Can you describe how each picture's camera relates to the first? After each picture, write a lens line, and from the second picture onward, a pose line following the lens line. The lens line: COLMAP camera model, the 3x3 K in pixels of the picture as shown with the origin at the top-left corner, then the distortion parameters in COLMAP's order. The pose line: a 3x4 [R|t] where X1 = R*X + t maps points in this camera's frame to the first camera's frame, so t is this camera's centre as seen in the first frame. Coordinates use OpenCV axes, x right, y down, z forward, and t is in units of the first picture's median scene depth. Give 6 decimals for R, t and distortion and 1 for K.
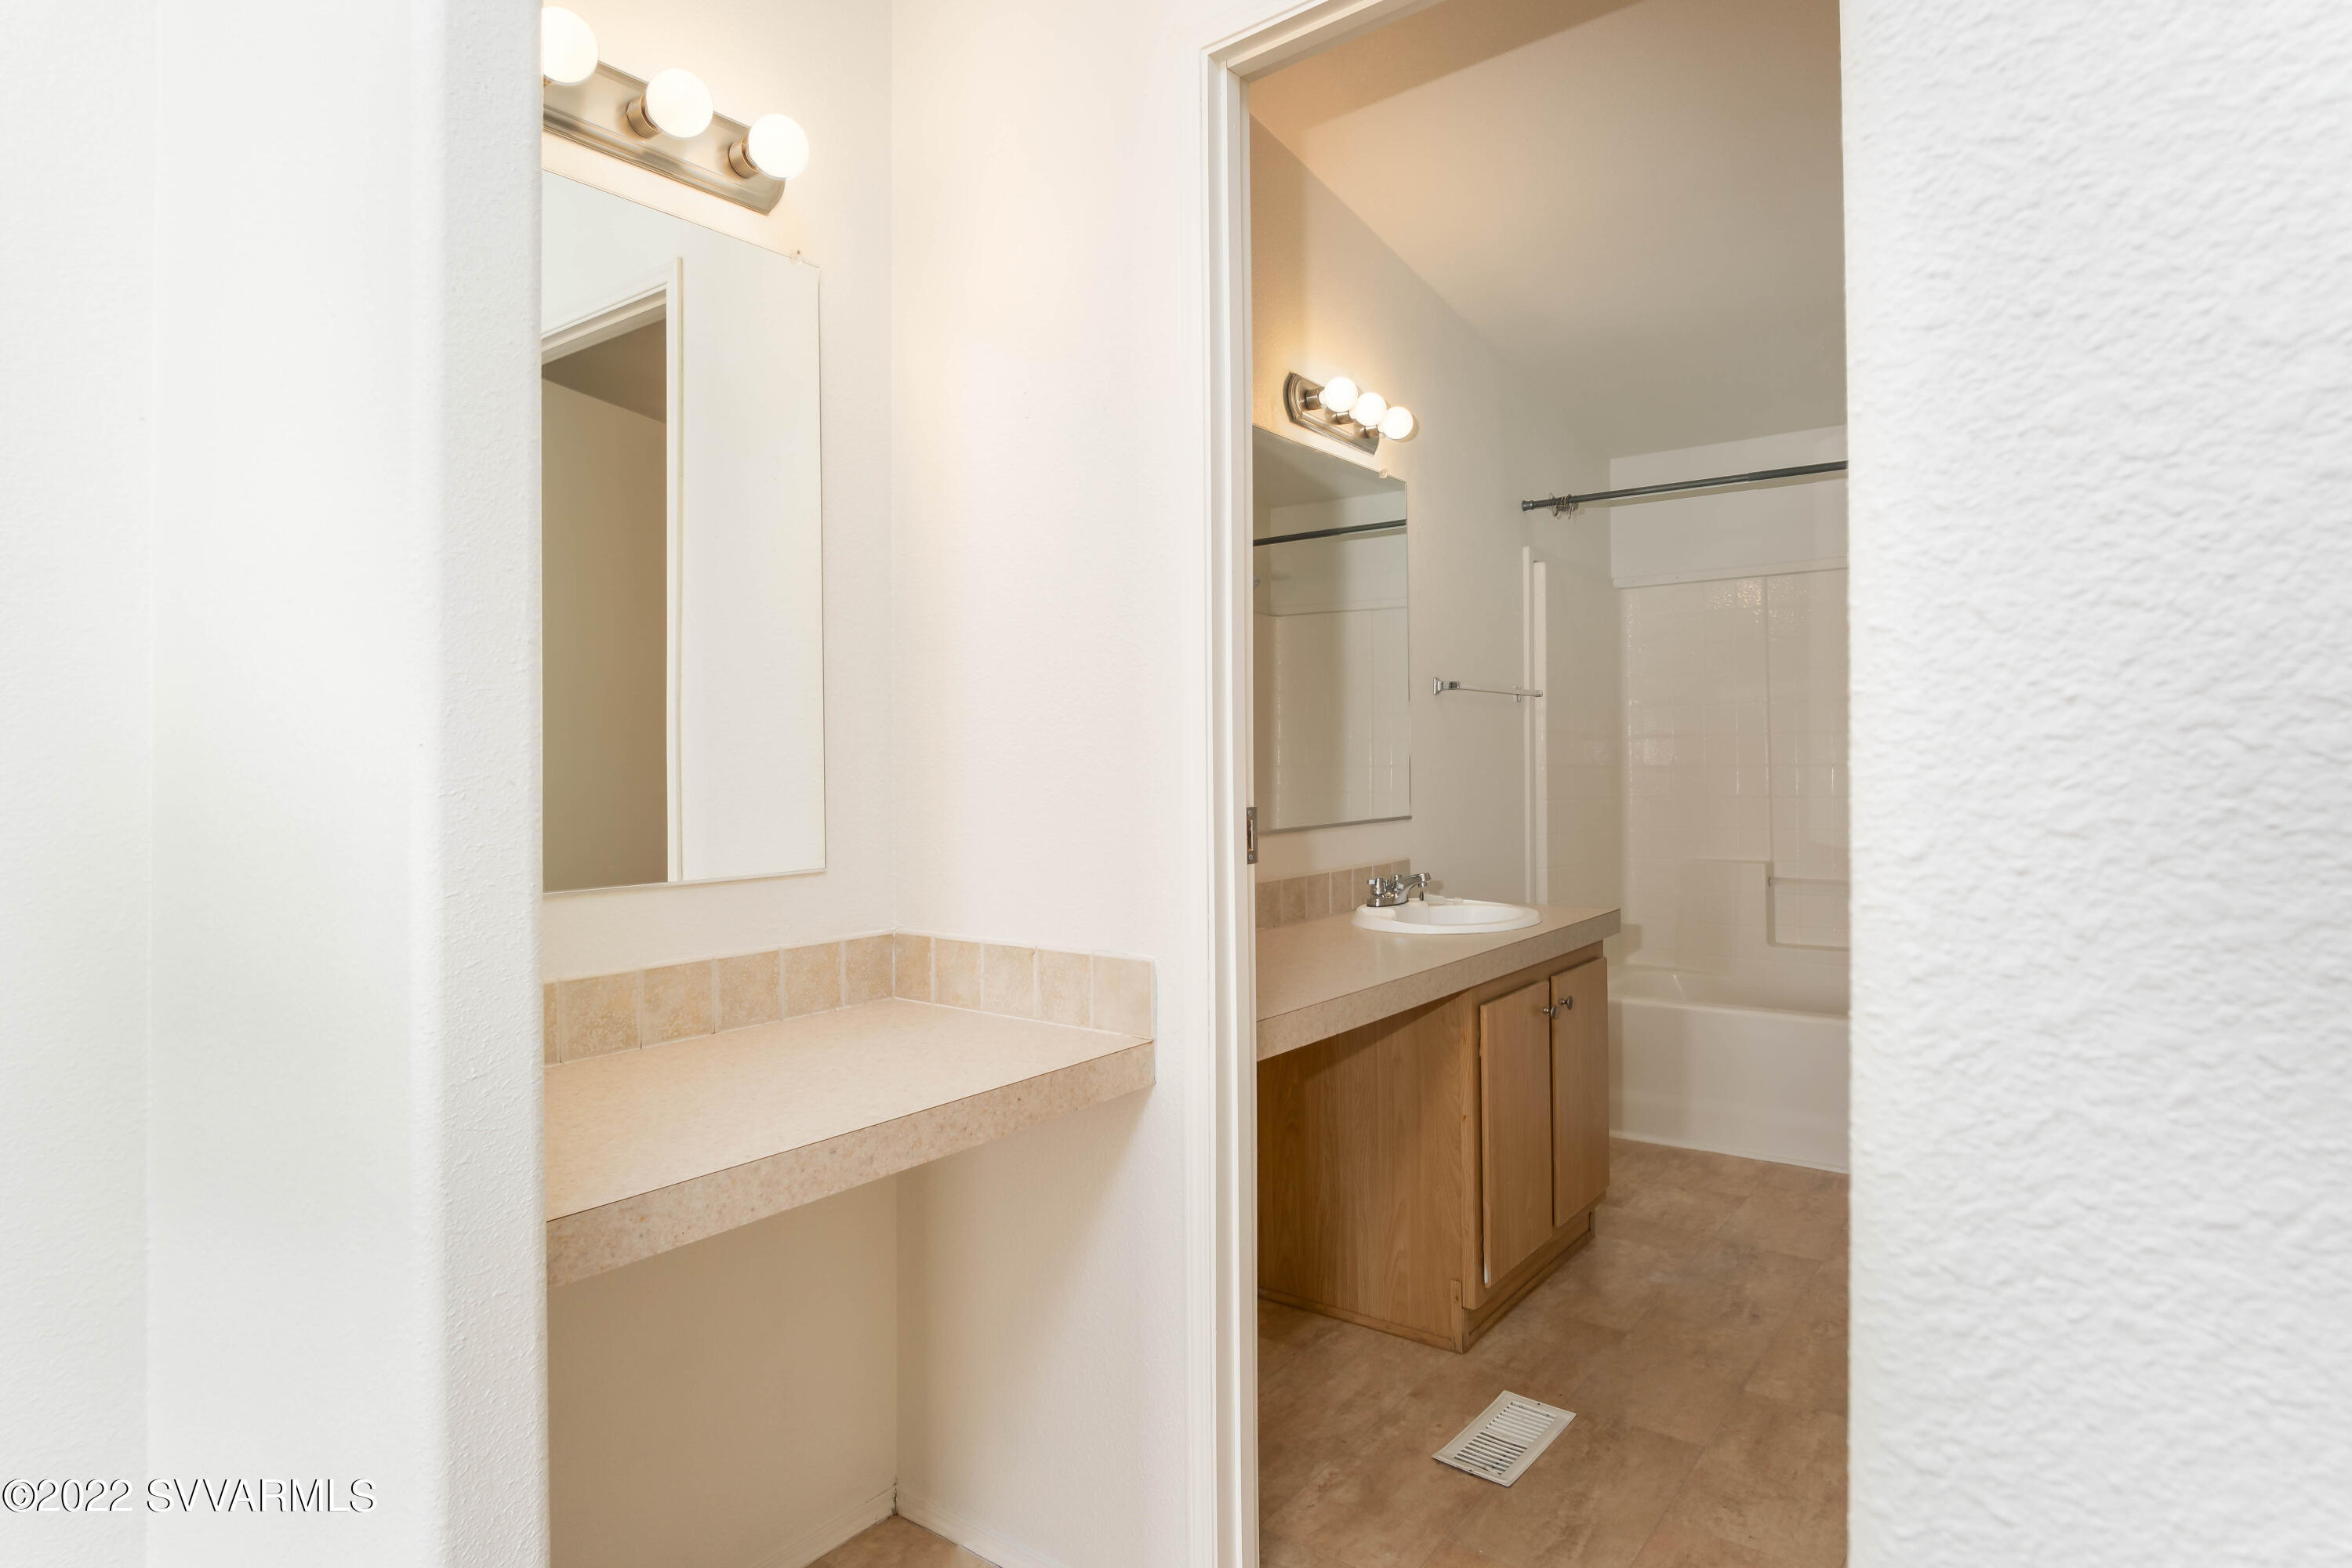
lens RADIAL K [[1263.7, 0, 1180.7], [0, 1263.7, 774.8], [0, 0, 1]] dist [0.002053, 0.000178]
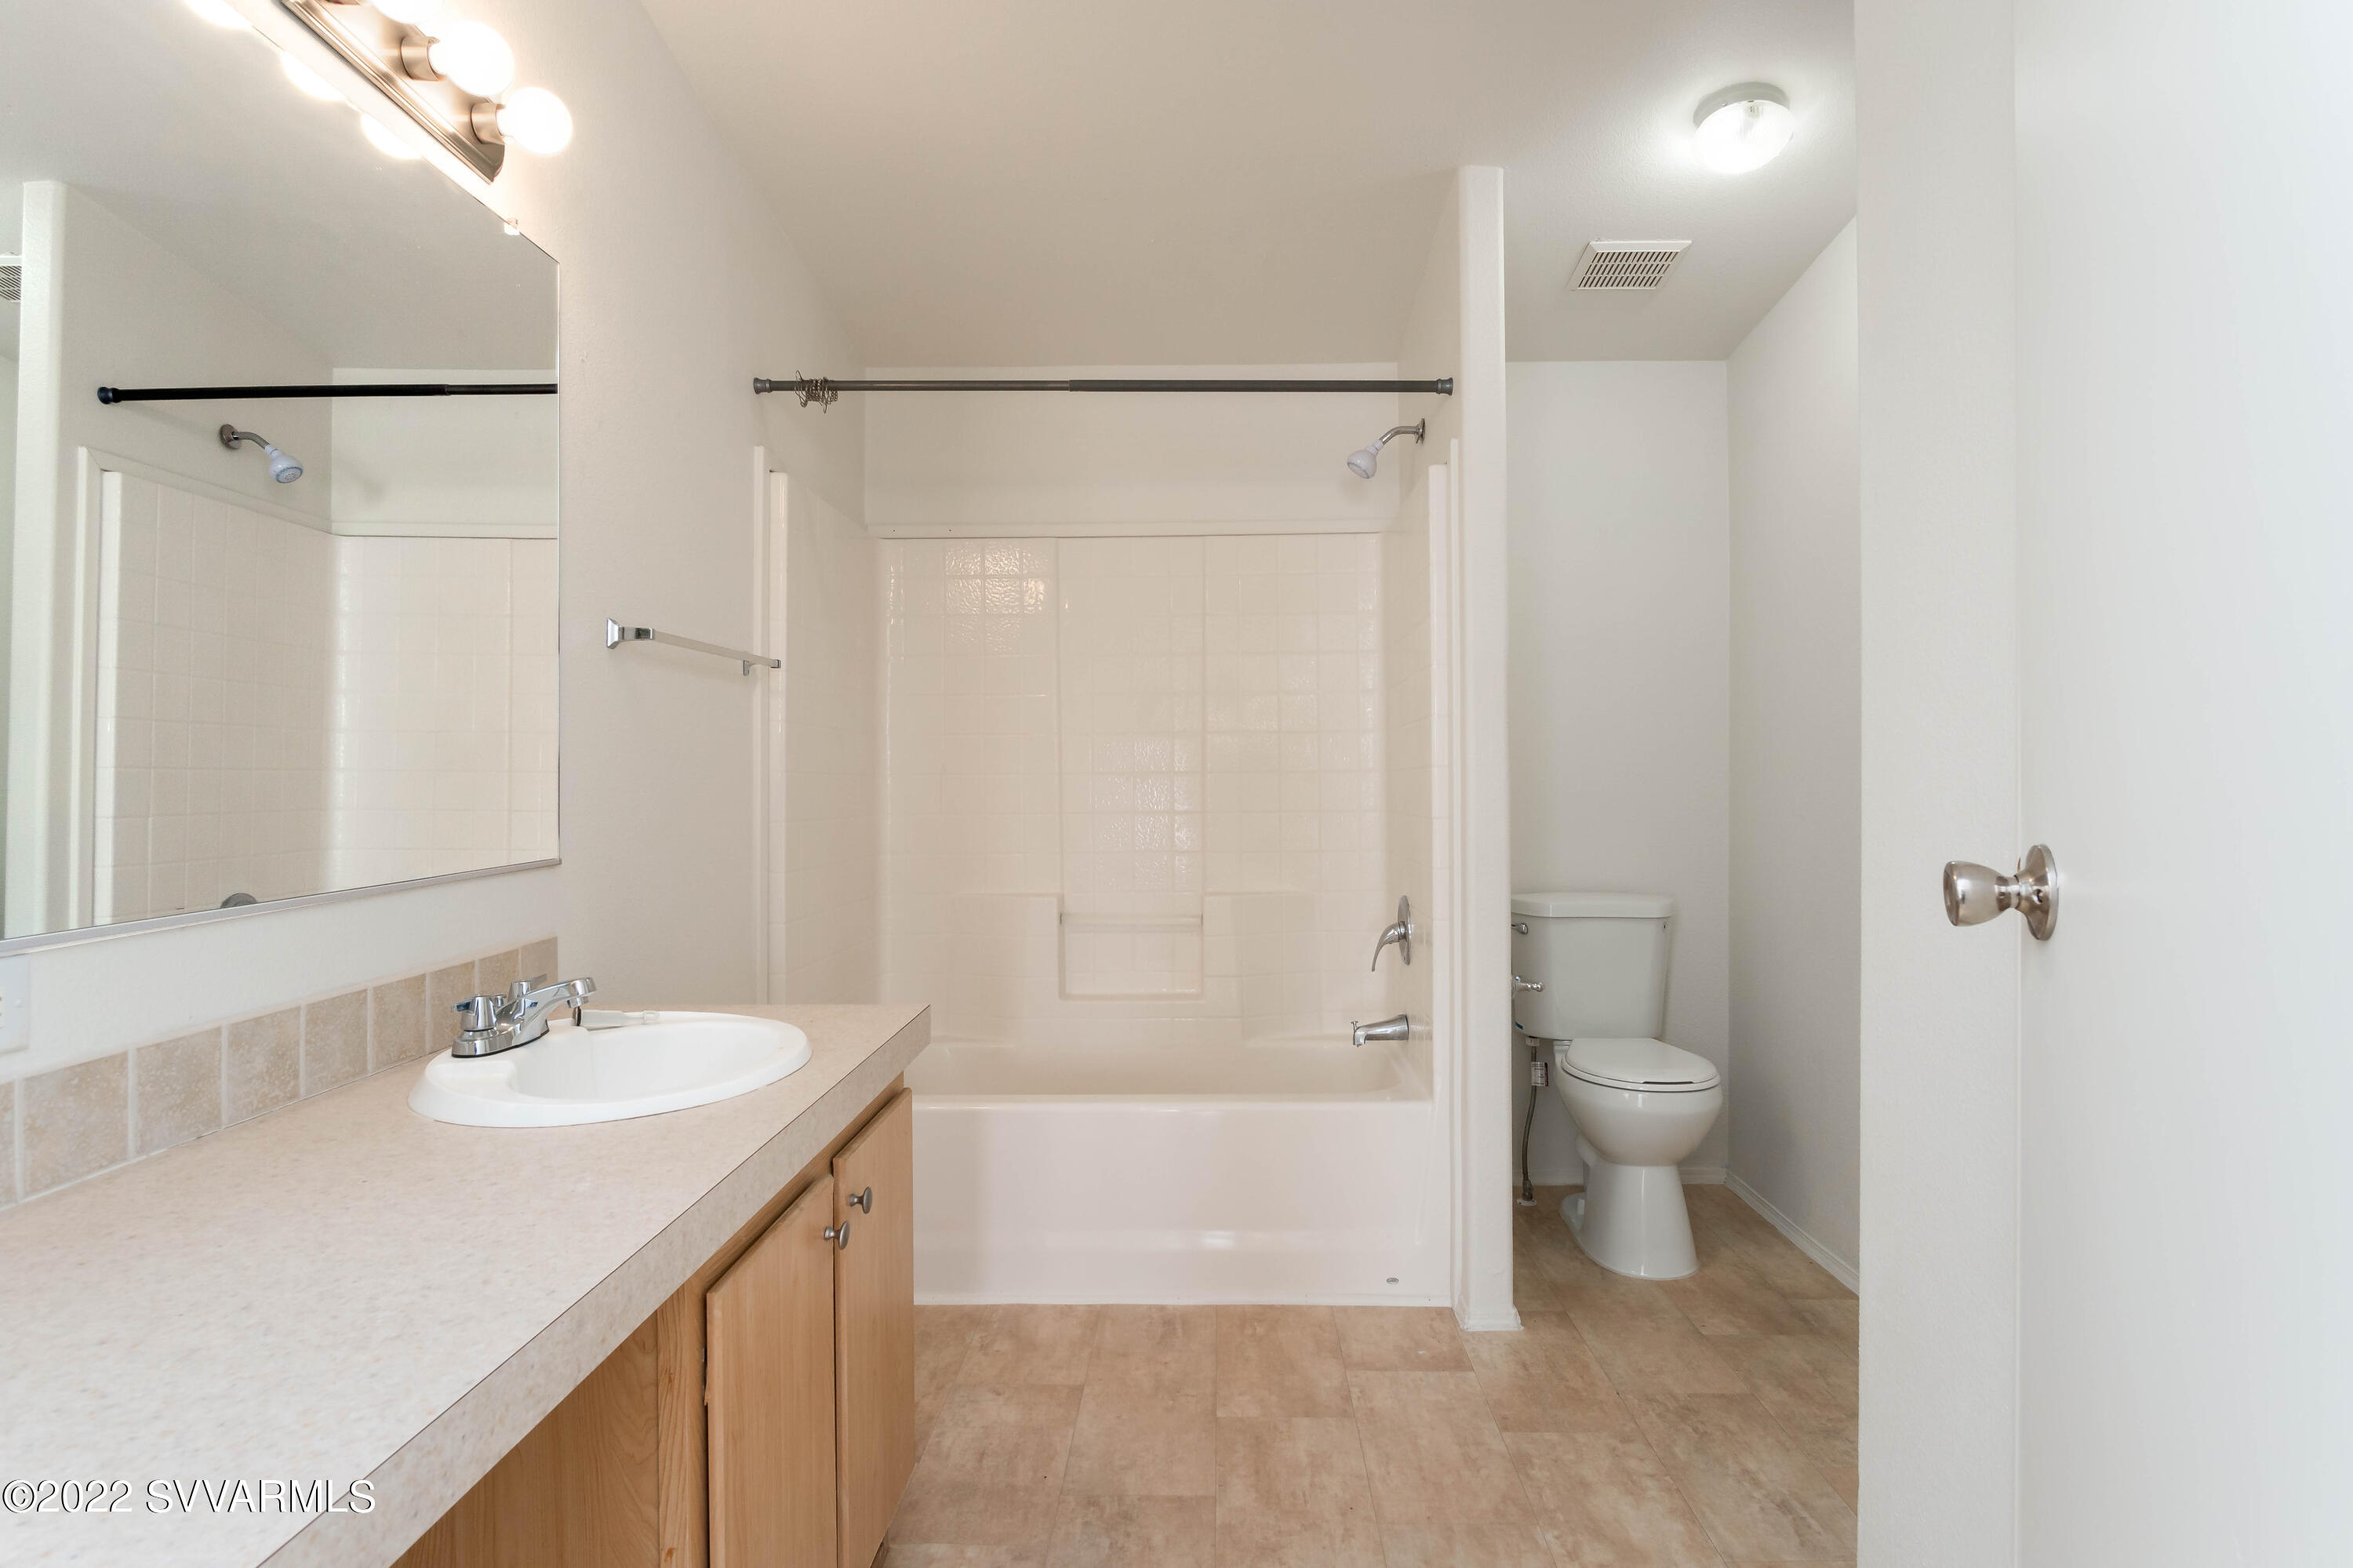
lens RADIAL K [[1191.0, 0, 1177.4], [0, 1191.0, 755.0], [0, 0, 1]] dist [-0.013638, -0.000048]
pose [[0.800665, 0.014461, 0.598938, 0.089097], [0.000630, 0.999688, -0.024979, 0.000247], [-0.599112, 0.020377, 0.800406, 0.431418]]
